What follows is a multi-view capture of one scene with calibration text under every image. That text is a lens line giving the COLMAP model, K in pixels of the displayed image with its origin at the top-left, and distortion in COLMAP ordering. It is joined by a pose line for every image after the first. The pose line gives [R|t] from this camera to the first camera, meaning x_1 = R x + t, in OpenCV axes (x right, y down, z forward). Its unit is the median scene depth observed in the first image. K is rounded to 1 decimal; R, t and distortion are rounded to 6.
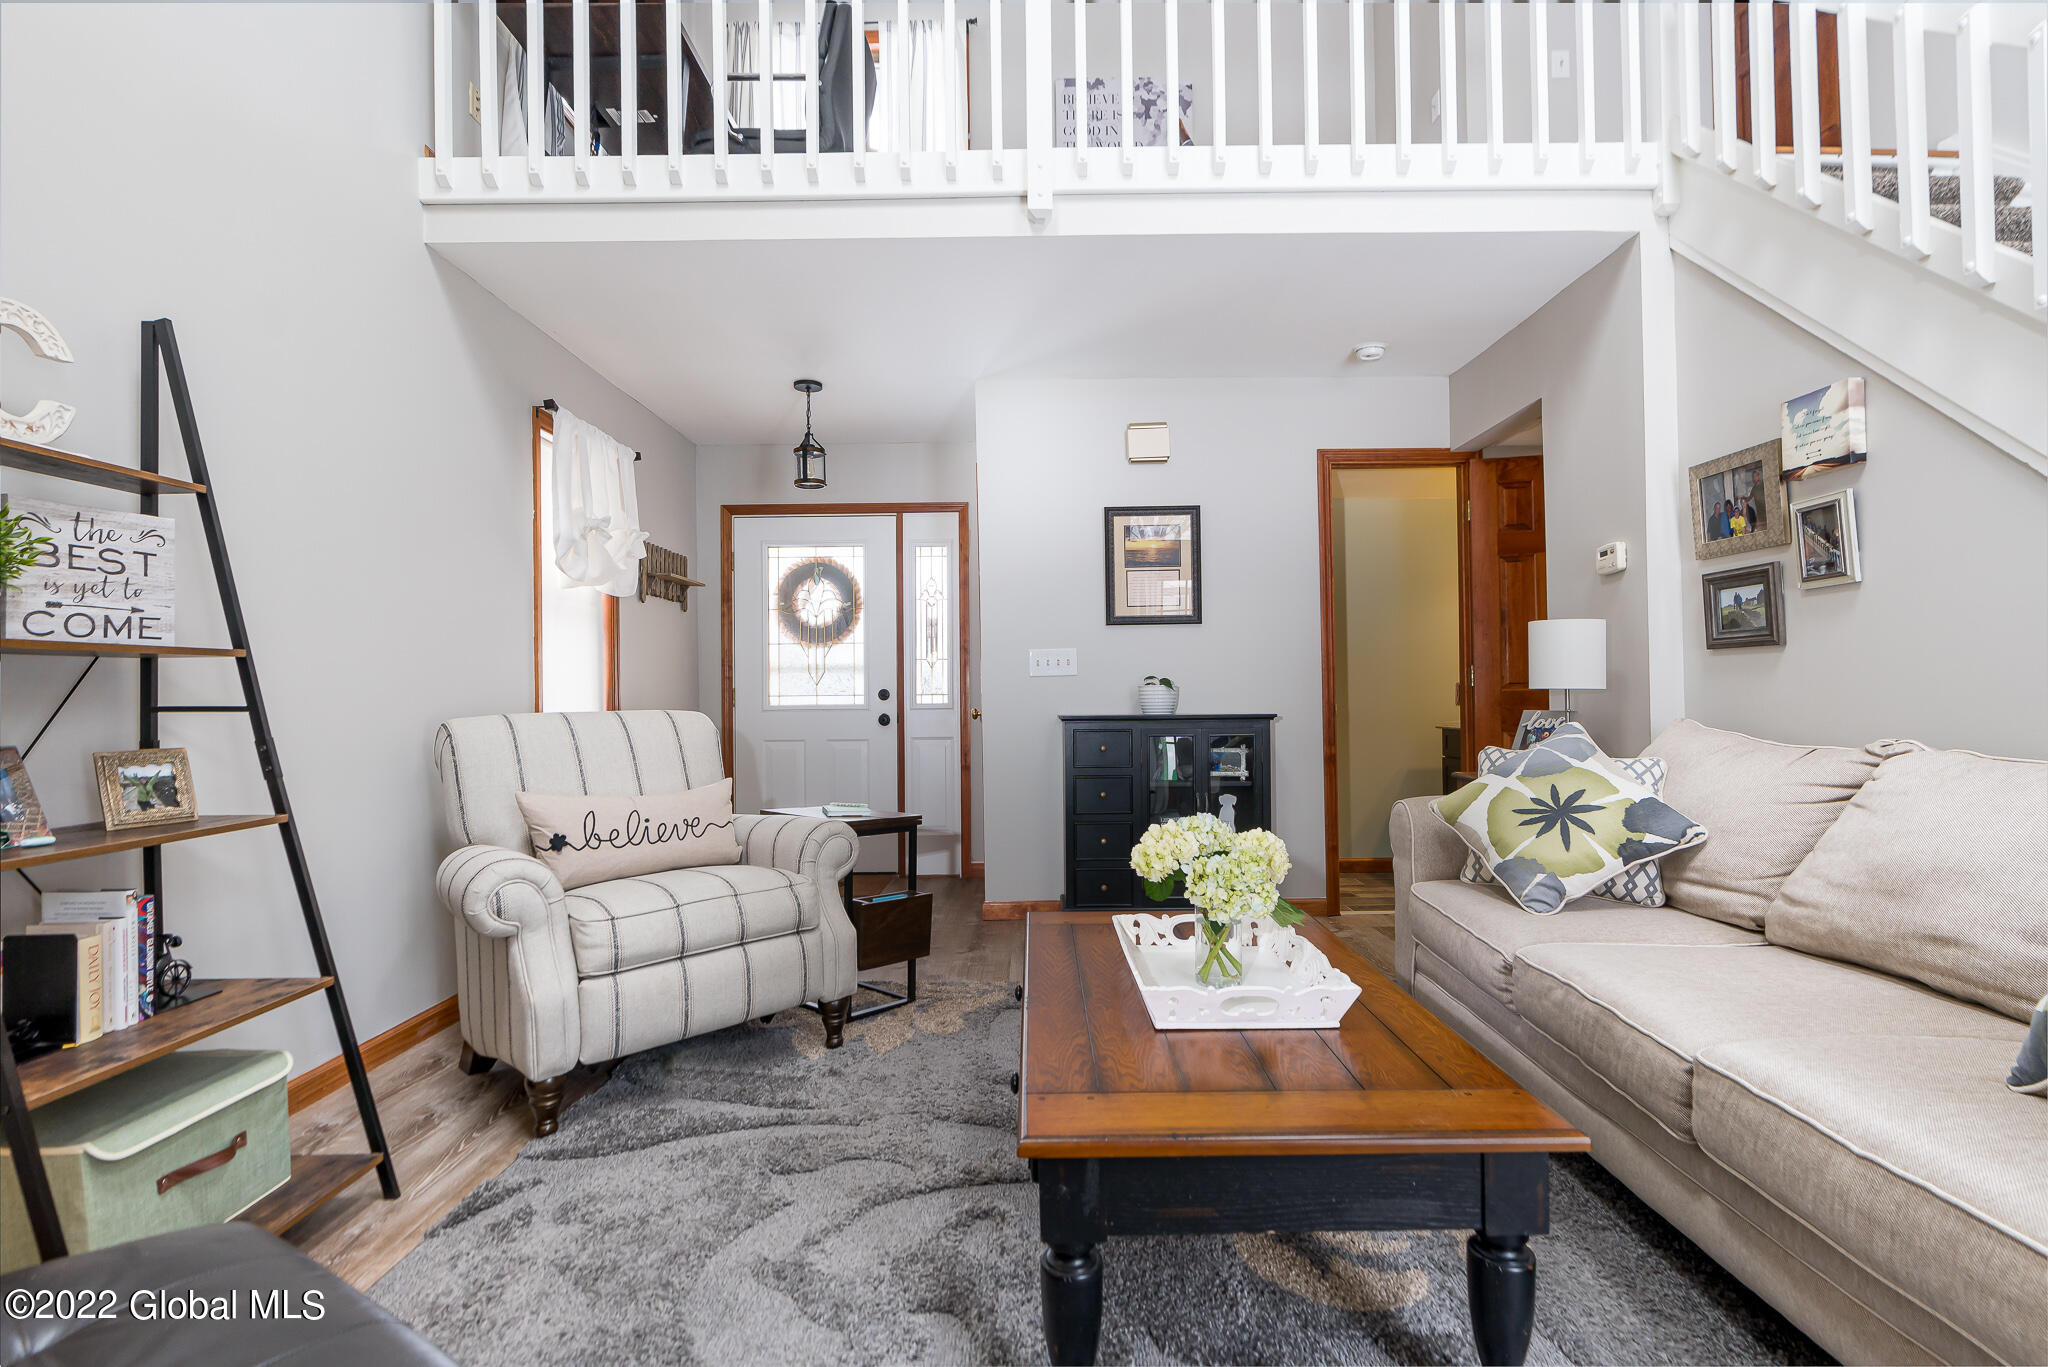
lens RADIAL K [[938.5, 0, 1057.6], [0, 938.5, 681.9], [0, 0, 1]] dist [-0.001250, 0.000563]
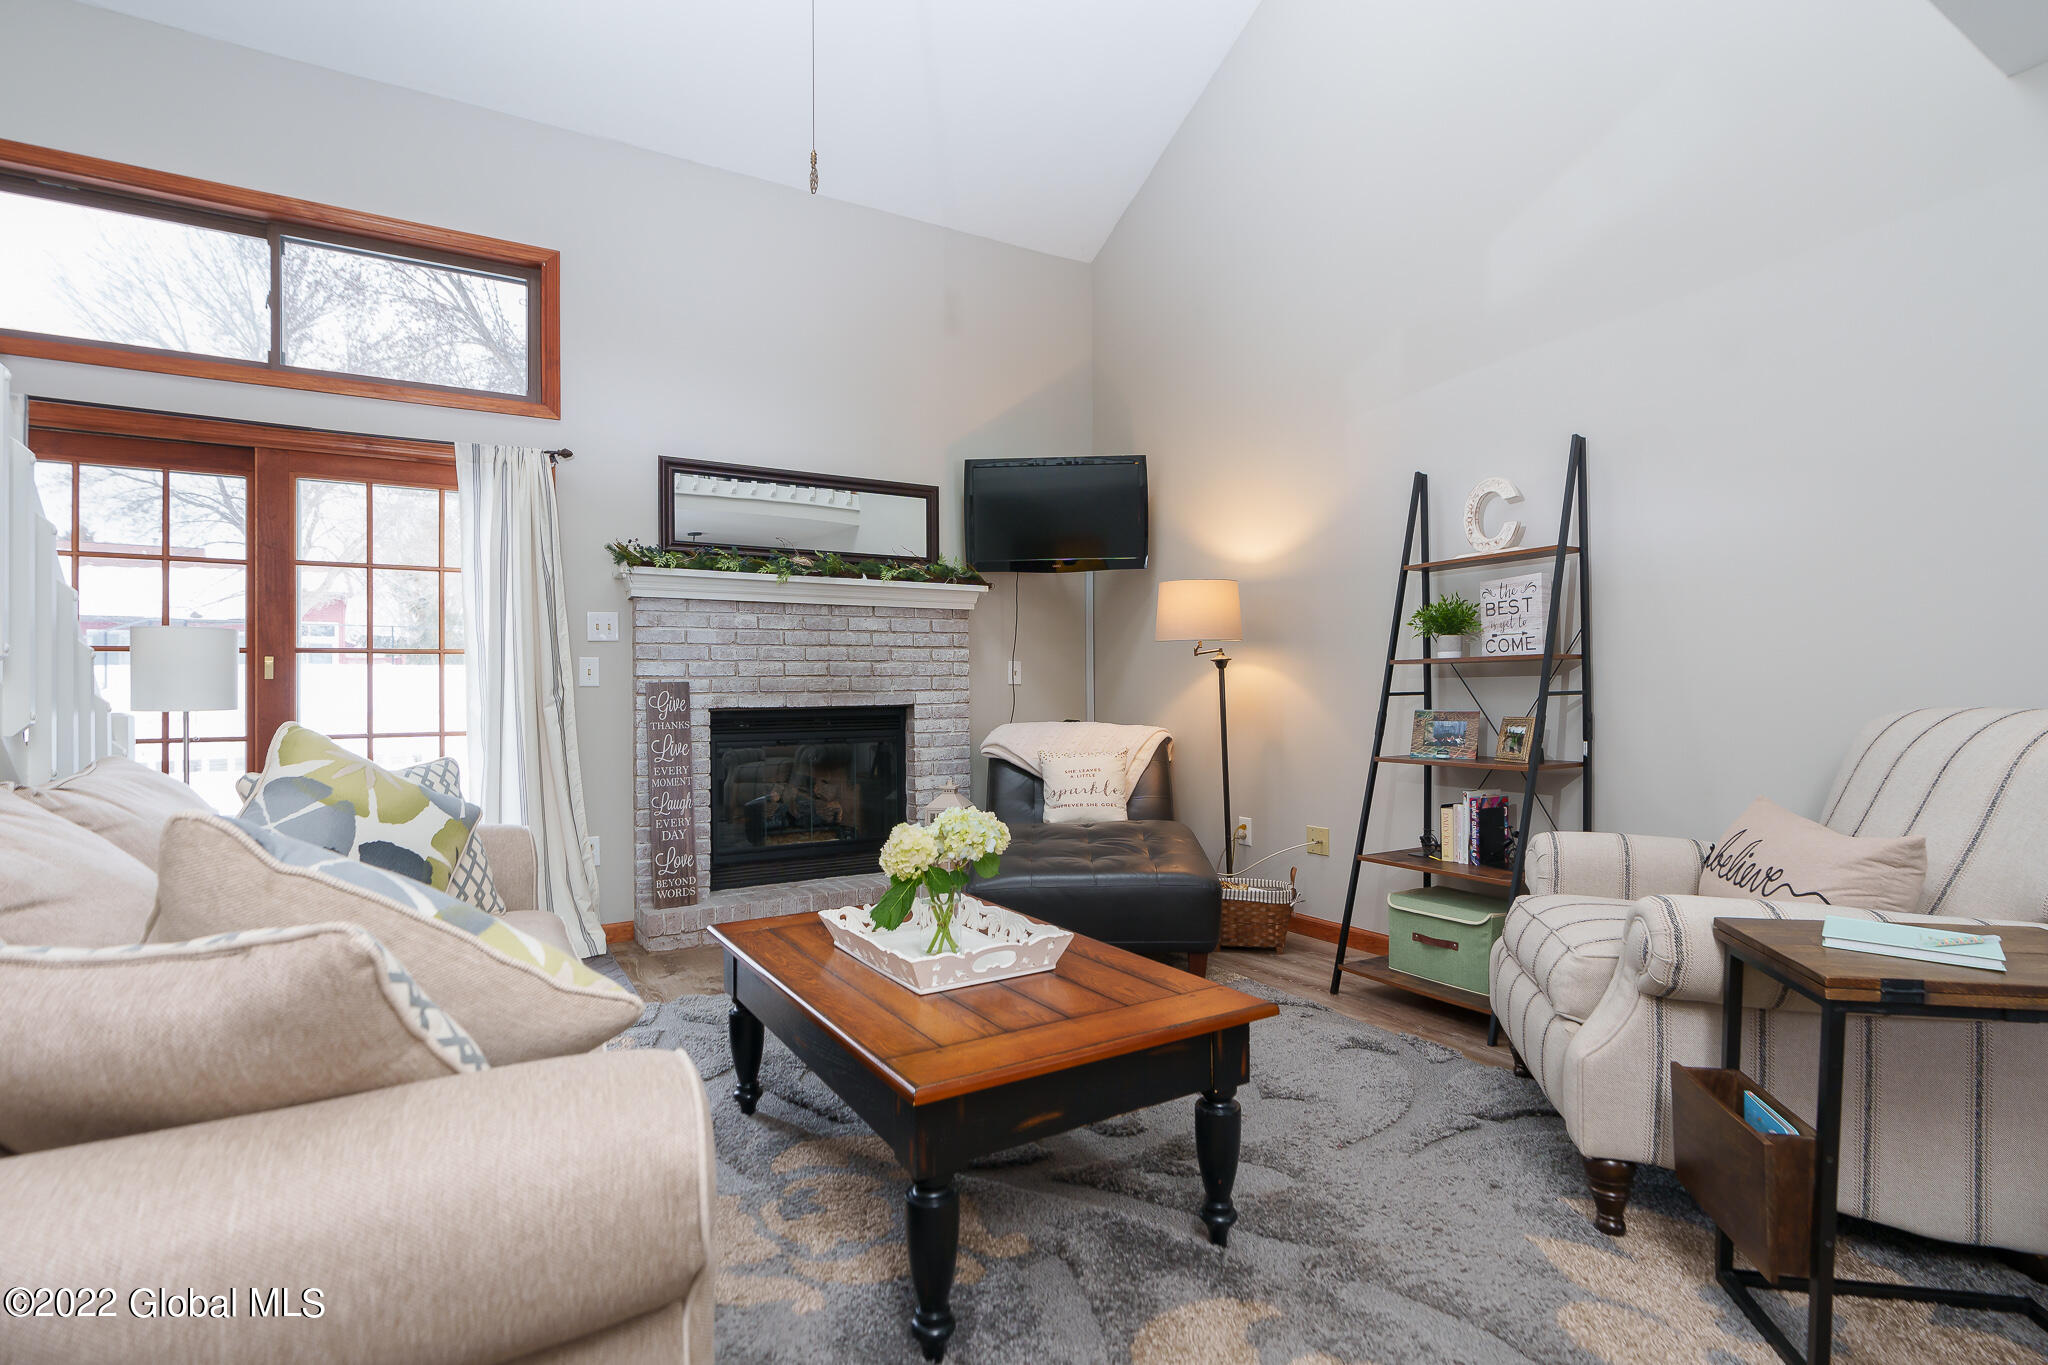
lens RADIAL K [[1023.5, 0, 1024.0], [0, 1023.5, 682.5], [0, 0, 1]] dist [0.002989, 0.001004]
pose [[-0.875410, 0.015729, -0.483124, 0.515460], [0.023549, 0.999671, -0.010124, 0.006371], [0.482806, -0.020240, -0.875493, 1.651975]]
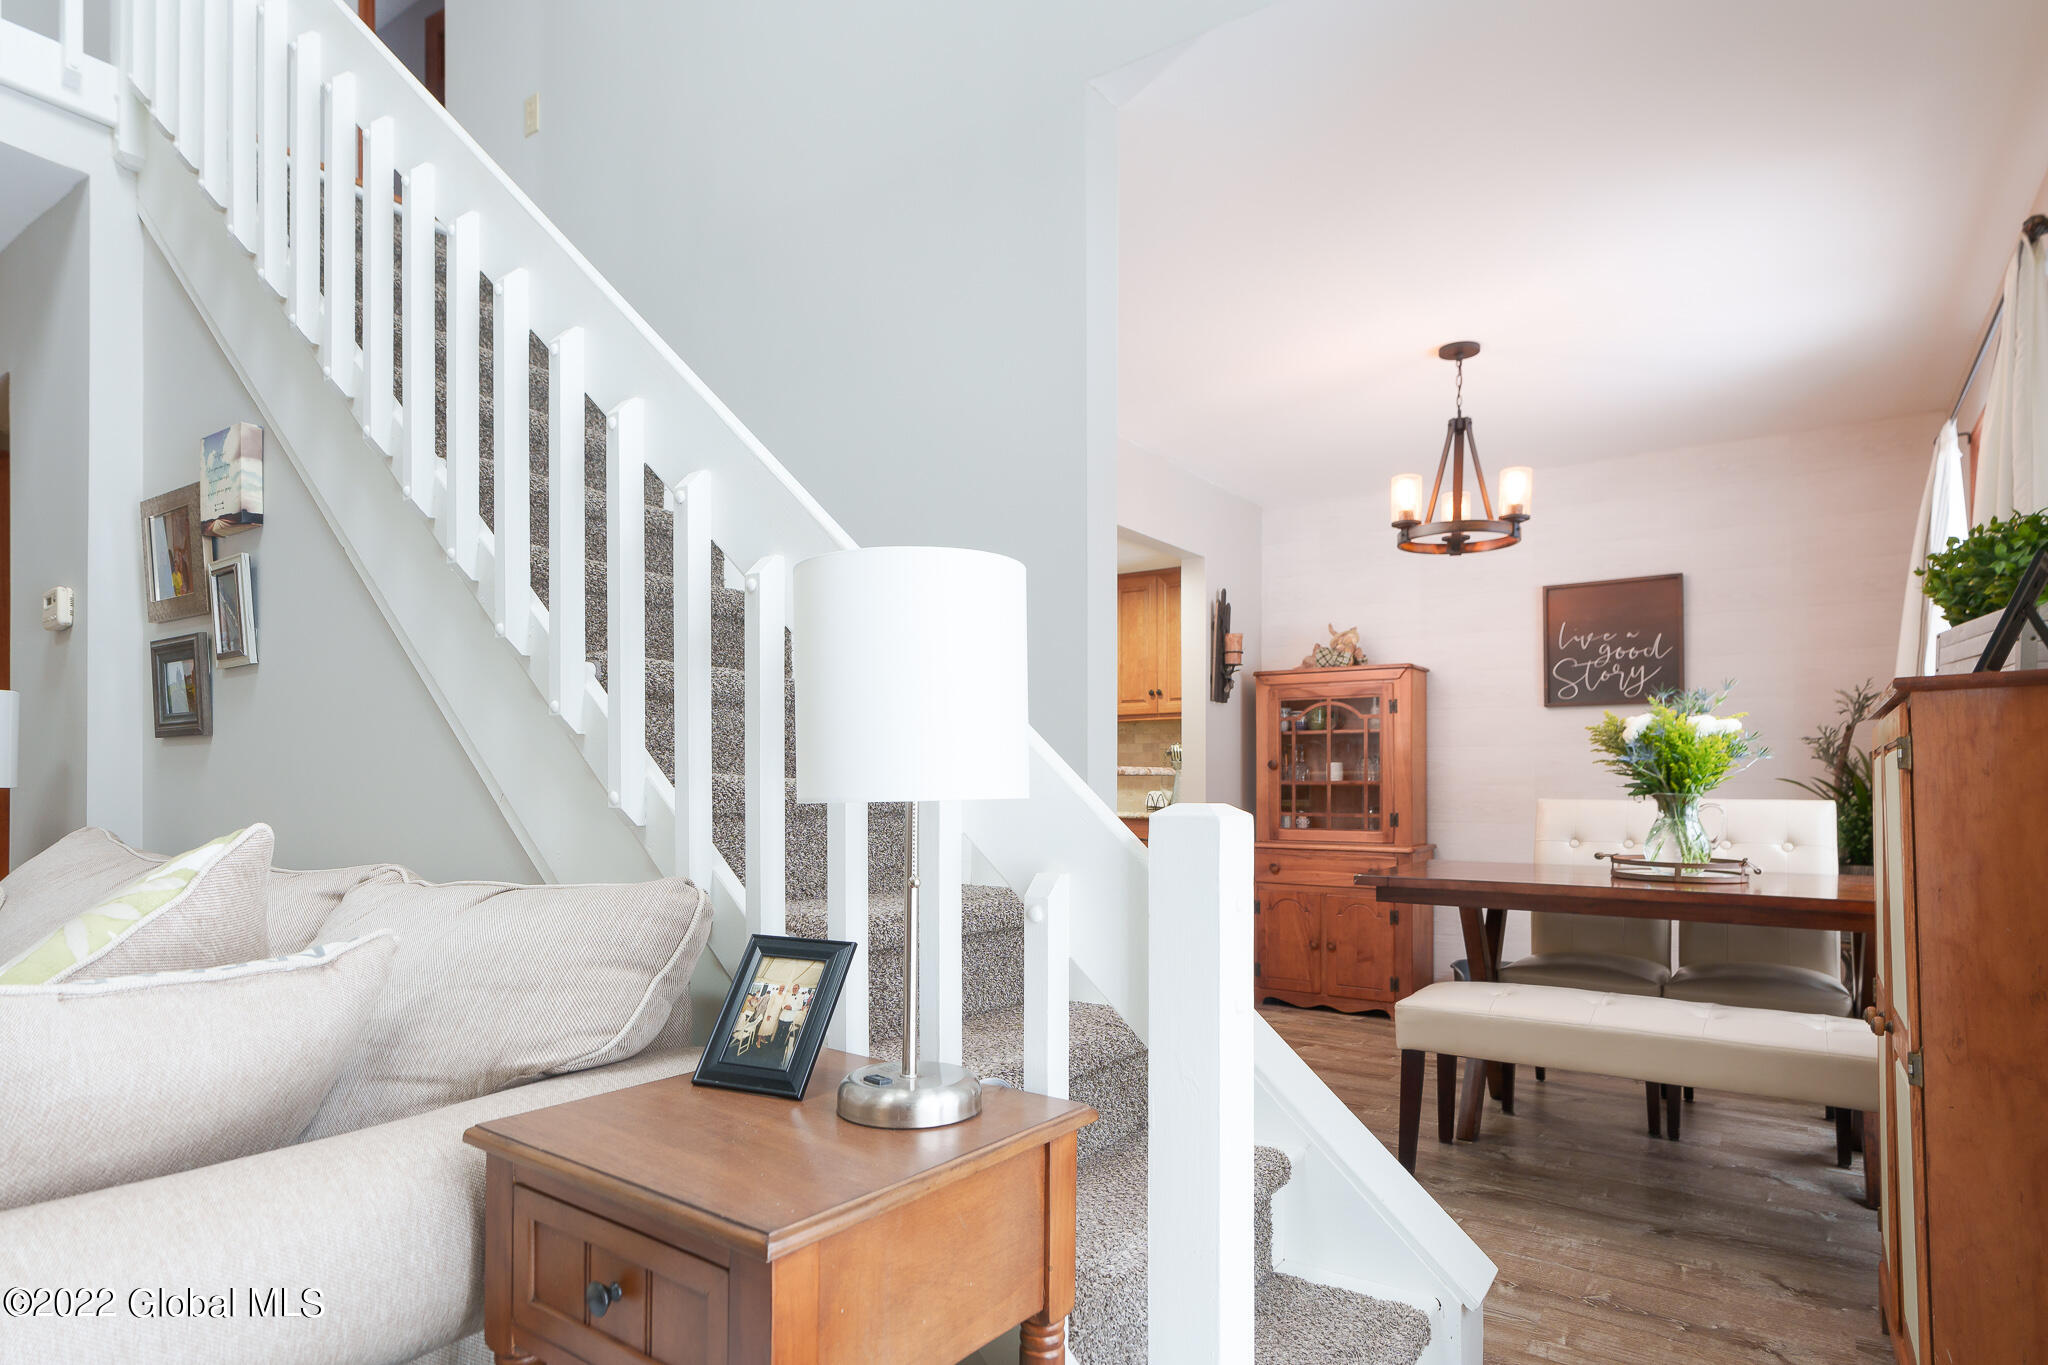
lens RADIAL K [[1121.2, 0, 1023.8], [0, 1121.2, 778.0], [0, 0, 1]] dist [0.000290, -0.000008]
pose [[0.616084, 0.015851, 0.787521, 0.487253], [-0.018118, 0.999818, -0.005950, -0.009761], [-0.787472, -0.010603, 0.616259, -0.182612]]
